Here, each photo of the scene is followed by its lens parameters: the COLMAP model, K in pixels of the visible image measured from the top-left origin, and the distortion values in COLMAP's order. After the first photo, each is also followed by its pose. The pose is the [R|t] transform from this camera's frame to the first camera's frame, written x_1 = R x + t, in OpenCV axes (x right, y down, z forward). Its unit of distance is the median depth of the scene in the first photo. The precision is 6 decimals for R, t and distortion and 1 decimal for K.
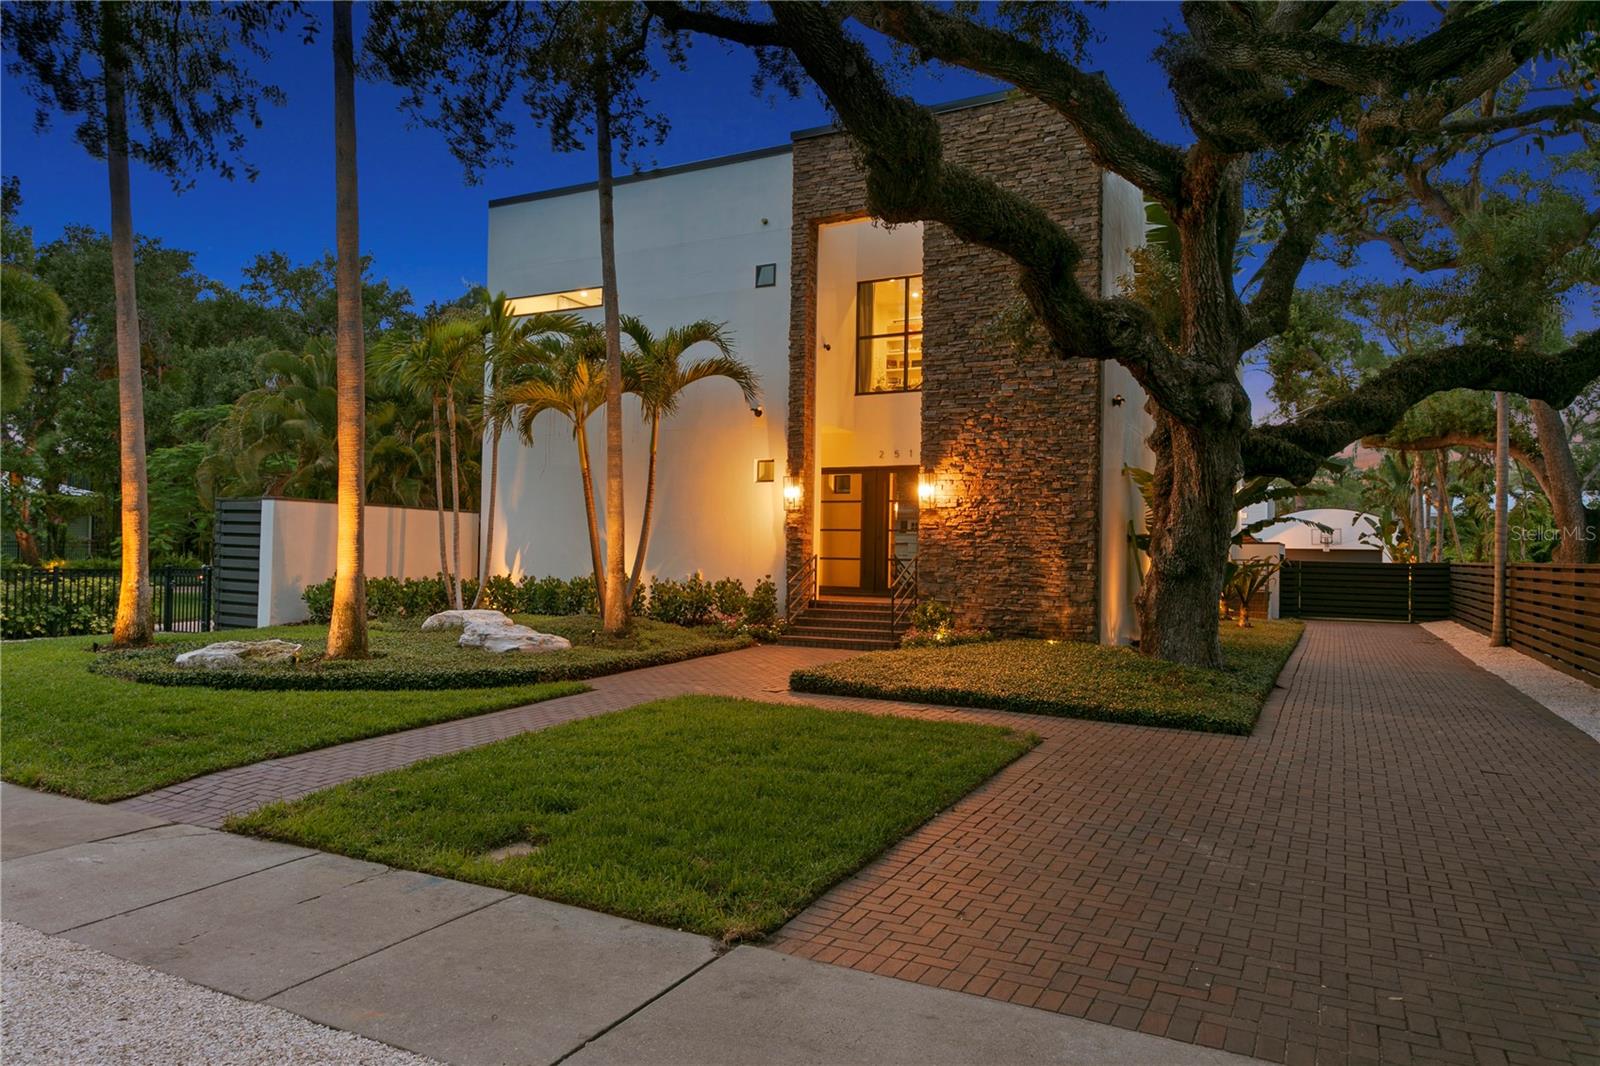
lens RADIAL K [[1065.8, 0, 796.3], [0, 1065.8, 535.0], [0, 0, 1]] dist [0.005136, -0.000045]
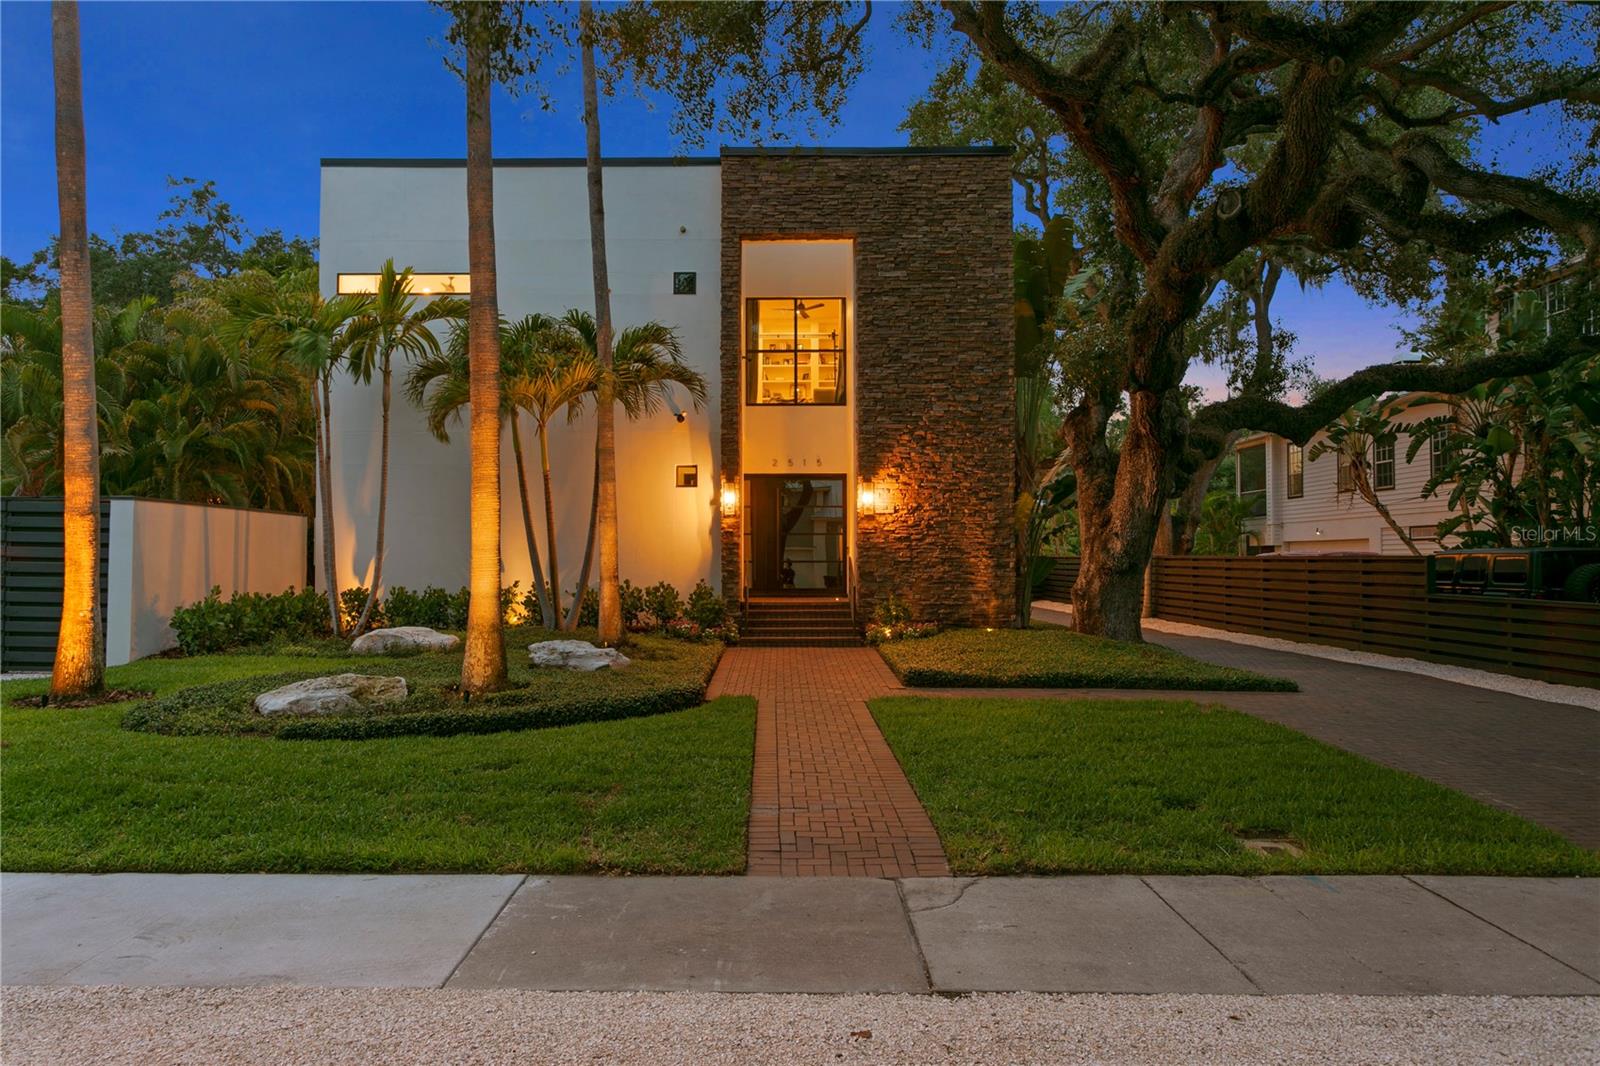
lens RADIAL K [[996.0, 0, 799.4], [0, 996.0, 537.1], [0, 0, 1]] dist [-0.008077, 0.004518]
pose [[0.882641, -0.006858, 0.469997, -0.427589], [0.005648, 0.999976, 0.003984, -0.006053], [-0.470013, -0.000862, 0.882659, 0.130874]]
